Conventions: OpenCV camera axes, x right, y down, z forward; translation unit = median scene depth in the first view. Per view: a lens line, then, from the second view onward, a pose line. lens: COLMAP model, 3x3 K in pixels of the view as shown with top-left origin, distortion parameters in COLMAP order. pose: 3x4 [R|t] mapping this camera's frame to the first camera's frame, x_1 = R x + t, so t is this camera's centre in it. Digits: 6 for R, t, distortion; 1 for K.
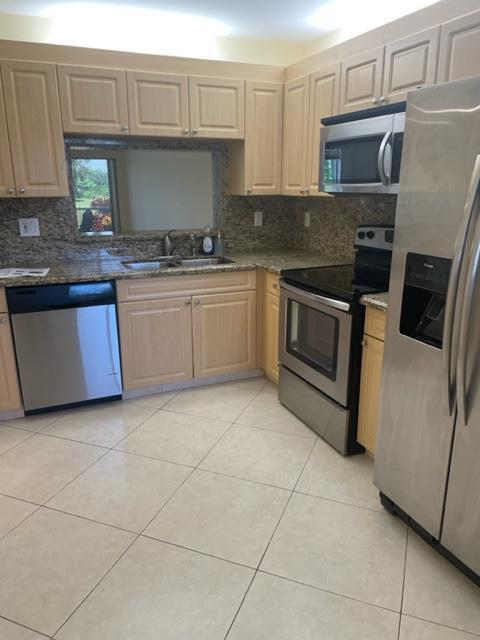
lens RADIAL K [[488.7, 0, 240.6], [0, 488.7, 327.4], [0, 0, 1]] dist [0.098151, -0.105205]
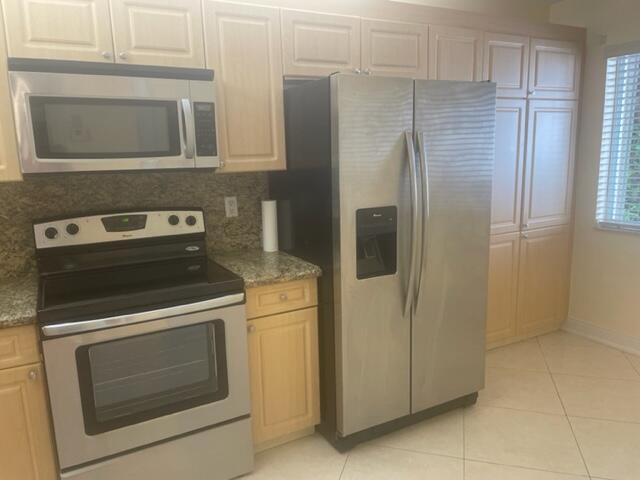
lens RADIAL K [[488.7, 0, 318.3], [0, 488.7, 244.8], [0, 0, 1]] dist [0.098151, -0.105205]
pose [[-0.095541, -0.179022, 0.979195, -0.427924], [0.307956, 0.930121, 0.200097, -0.178436], [-0.946591, 0.320666, -0.033733, 0.616376]]
